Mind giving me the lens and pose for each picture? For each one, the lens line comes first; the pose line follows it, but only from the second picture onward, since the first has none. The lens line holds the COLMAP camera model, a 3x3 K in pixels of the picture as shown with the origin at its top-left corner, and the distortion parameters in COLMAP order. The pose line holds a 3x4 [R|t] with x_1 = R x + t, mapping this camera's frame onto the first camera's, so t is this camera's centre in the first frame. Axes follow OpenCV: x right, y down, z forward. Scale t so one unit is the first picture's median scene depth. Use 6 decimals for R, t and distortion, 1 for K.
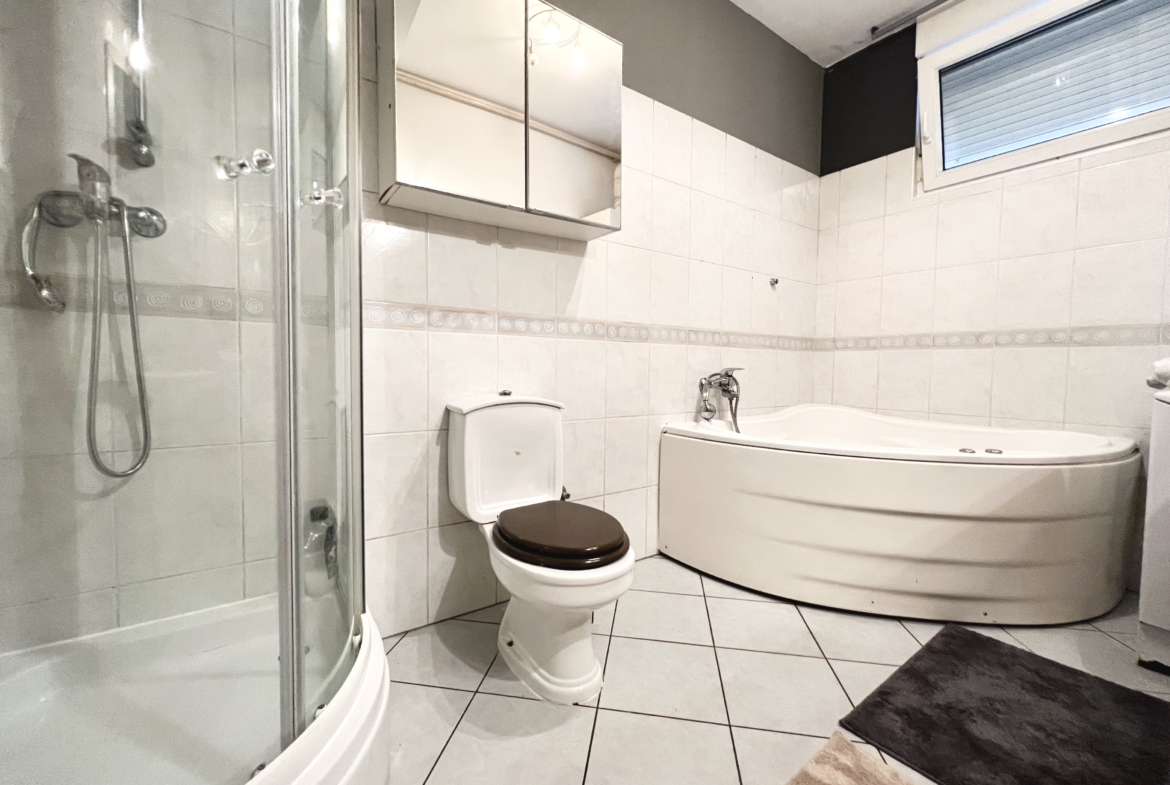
lens RADIAL K [[470.6, 0, 580.5], [0, 470.6, 388.6], [0, 0, 1]] dist [-0.000938, 0.000365]
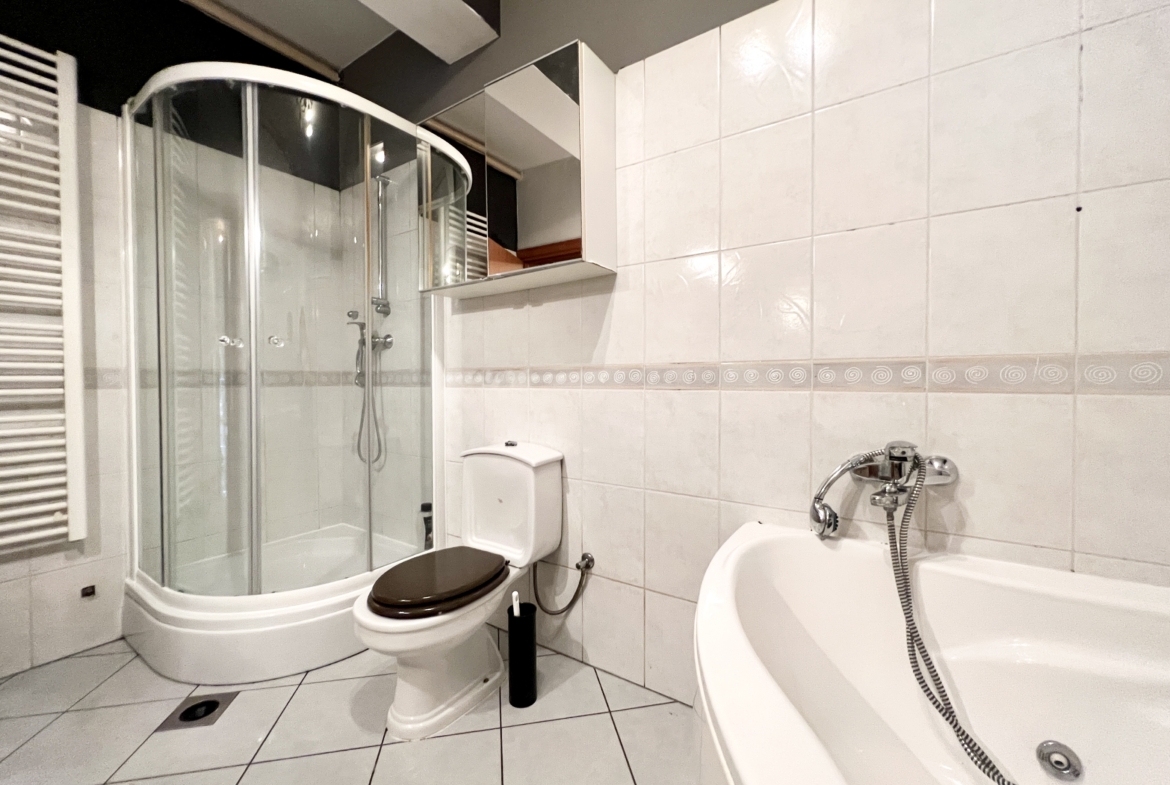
lens RADIAL K [[470.6, 0, 580.5], [0, 470.6, 388.6], [0, 0, 1]] dist [-0.000938, 0.000365]
pose [[0.342272, 0.003556, -0.939594, 0.793365], [-0.035174, 0.999340, -0.009030, -0.098013], [0.938942, 0.036140, 0.342171, 0.670824]]
